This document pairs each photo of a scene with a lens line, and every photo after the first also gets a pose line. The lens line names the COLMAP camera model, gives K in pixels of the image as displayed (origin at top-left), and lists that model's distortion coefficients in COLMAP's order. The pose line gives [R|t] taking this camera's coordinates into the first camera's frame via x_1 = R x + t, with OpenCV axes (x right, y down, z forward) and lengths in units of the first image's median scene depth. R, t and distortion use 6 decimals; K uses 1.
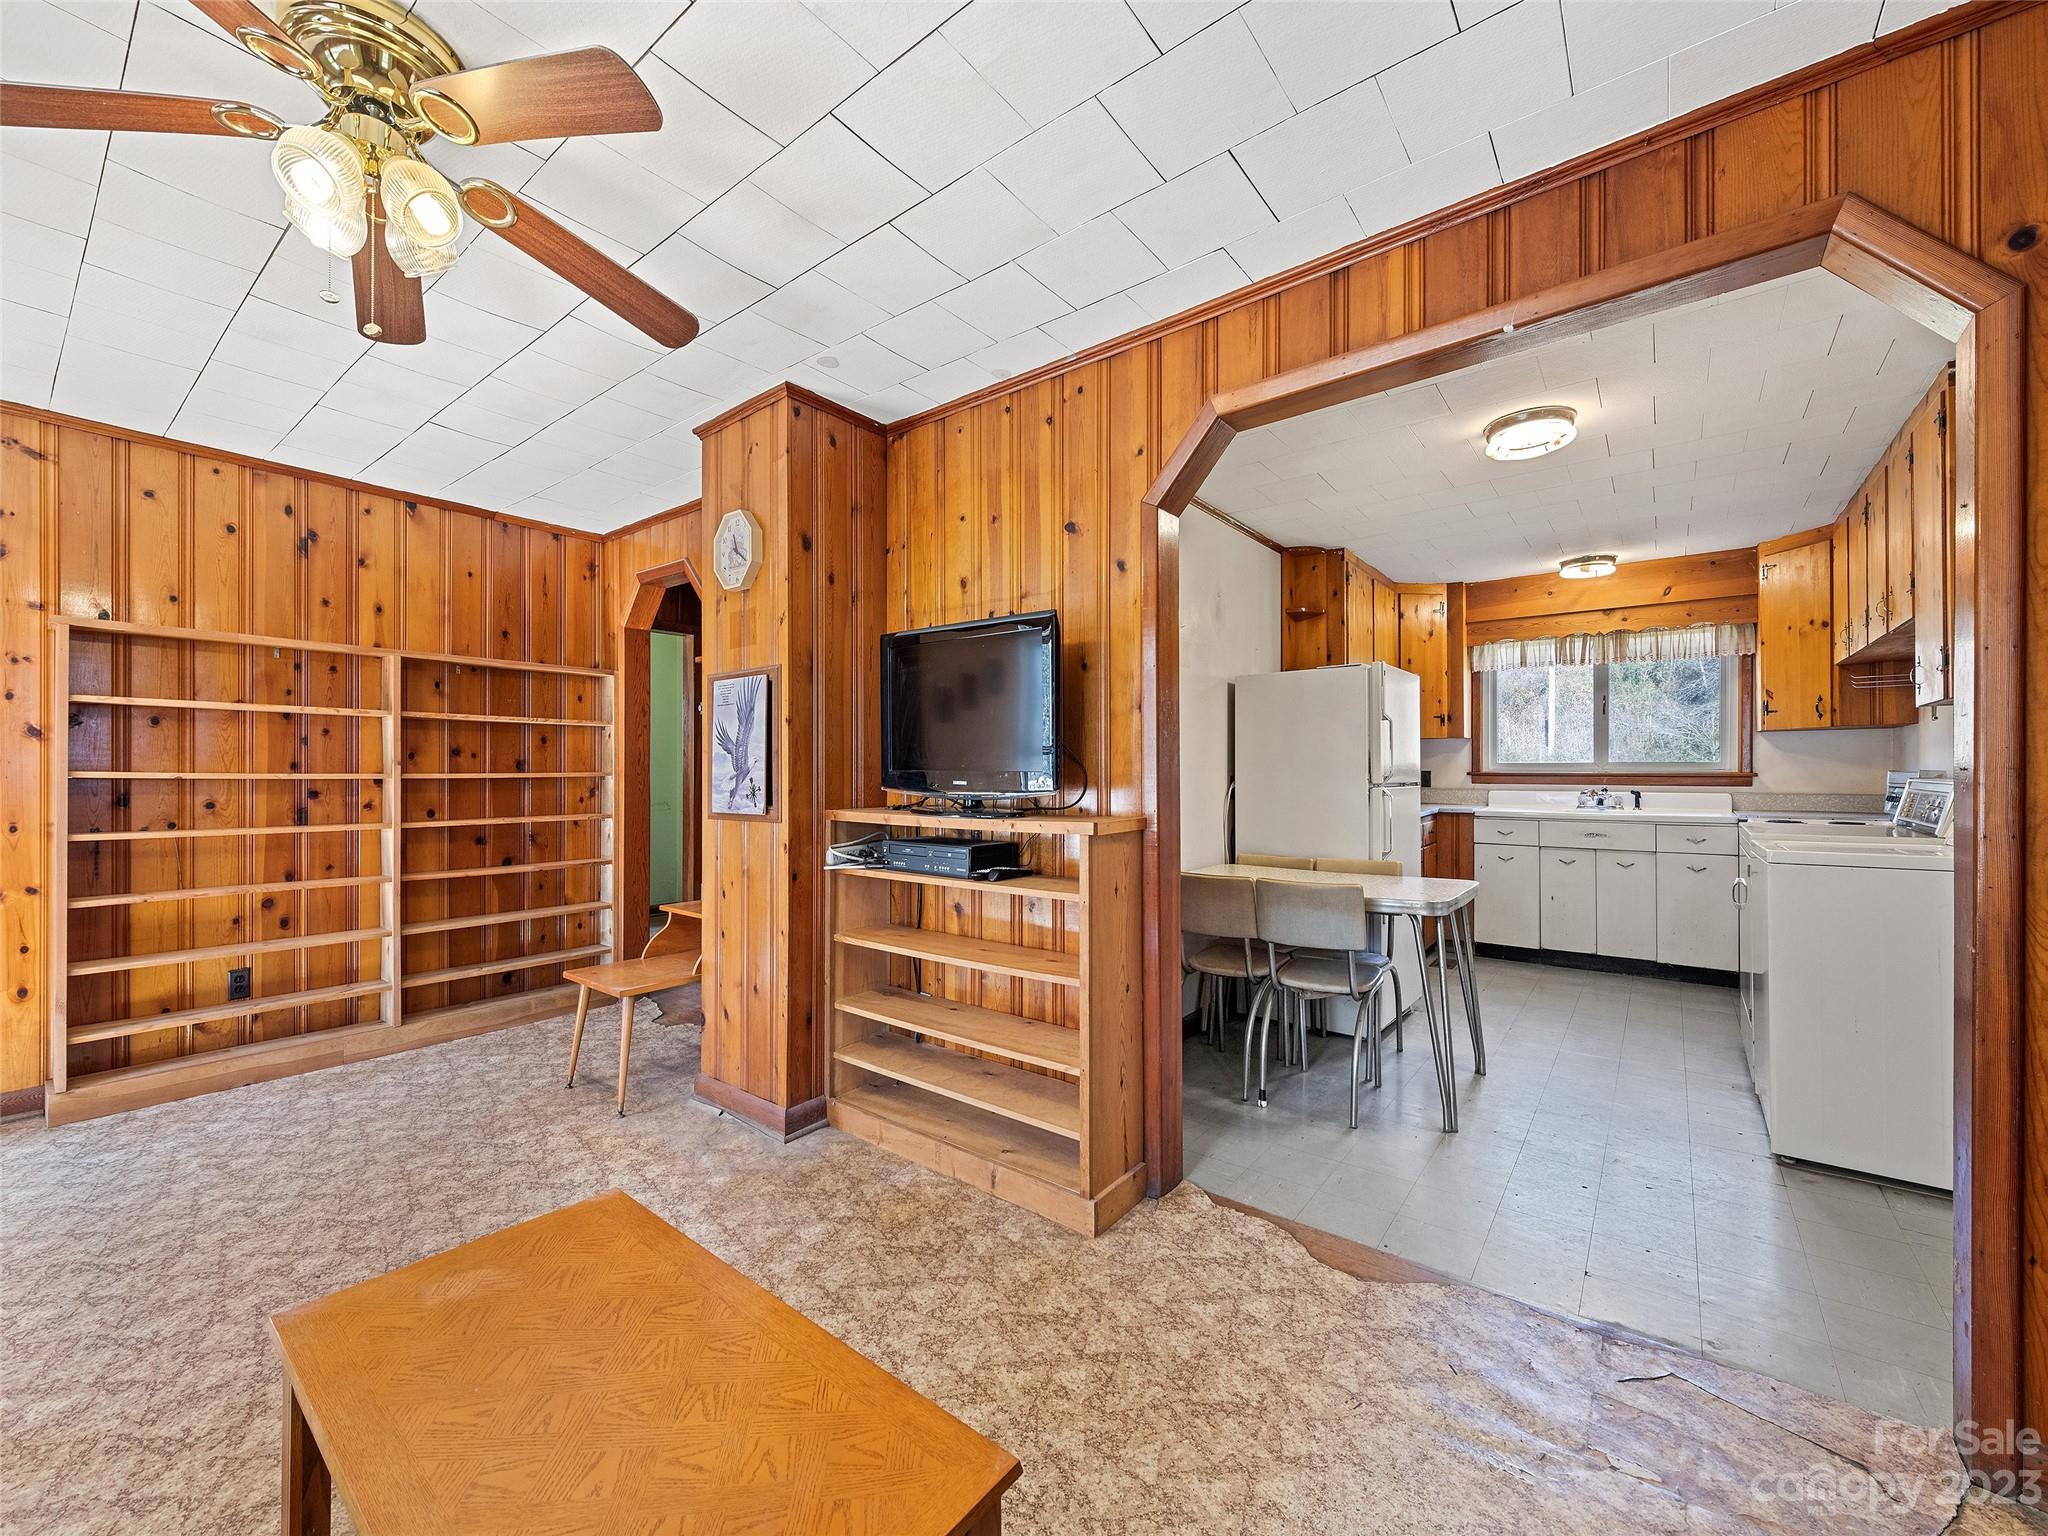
lens RADIAL K [[813.7, 0, 1025.4], [0, 813.7, 774.0], [0, 0, 1]] dist [-0.000880, -0.000323]
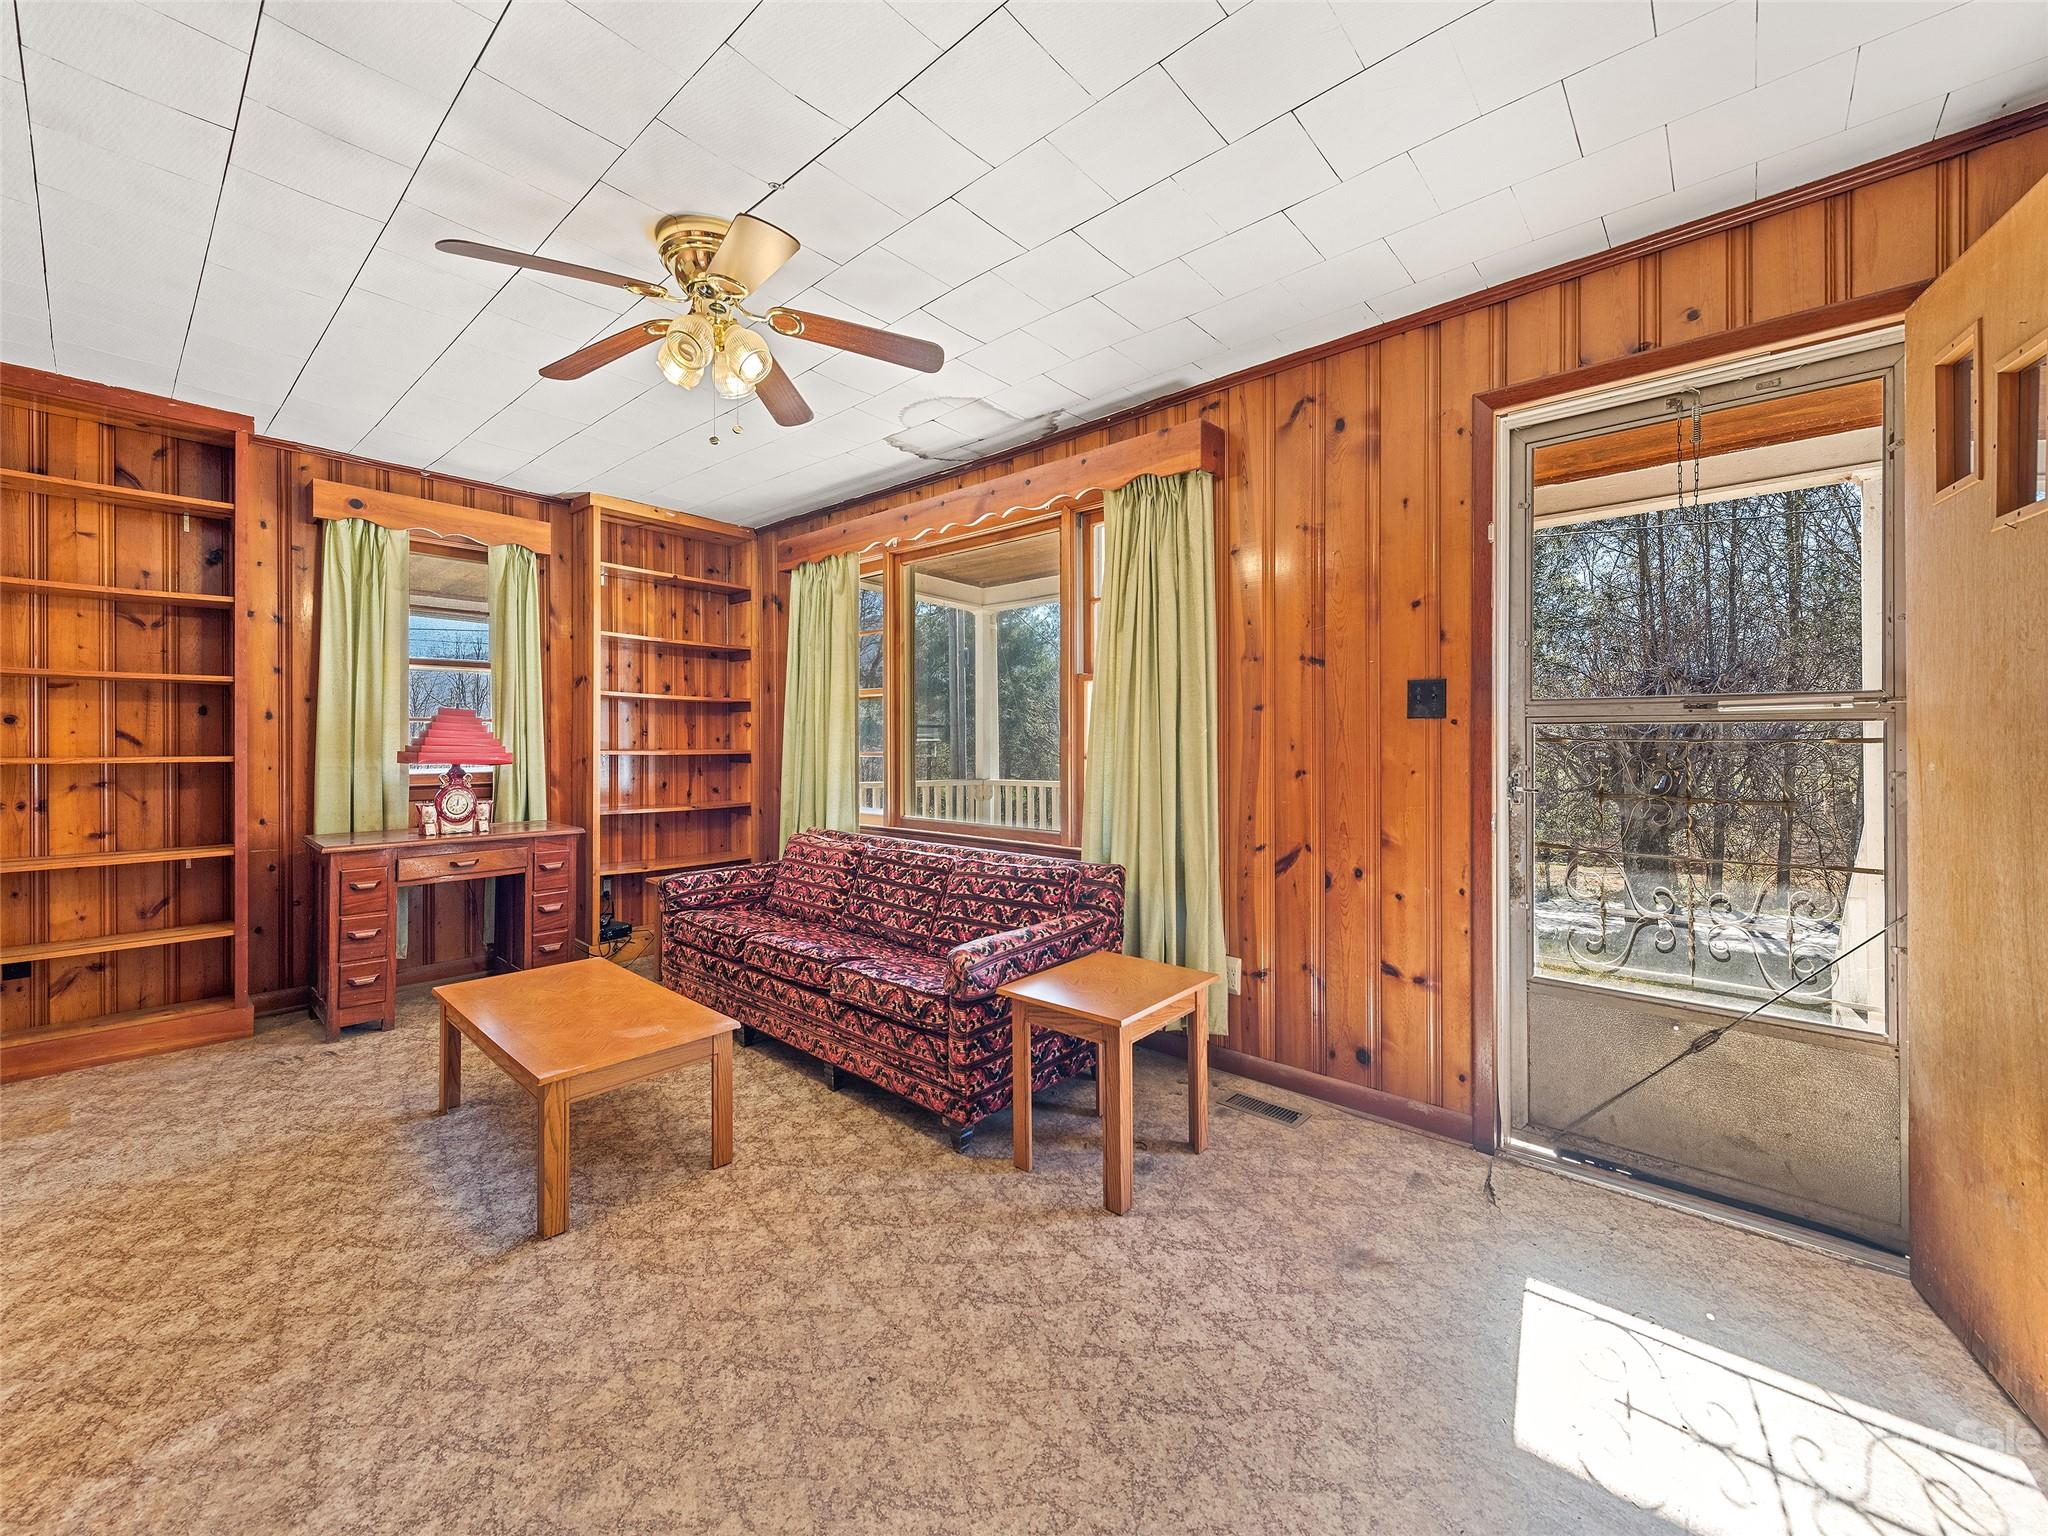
lens RADIAL K [[805.7, 0, 1022.6], [0, 805.7, 750.8], [0, 0, 1]] dist [0.010341, -0.004111]
pose [[-0.998209, -0.002712, 0.059753, -0.625796], [-0.002134, 0.999950, 0.009746, 0.002690], [-0.059777, 0.009601, -0.998166, 1.040695]]
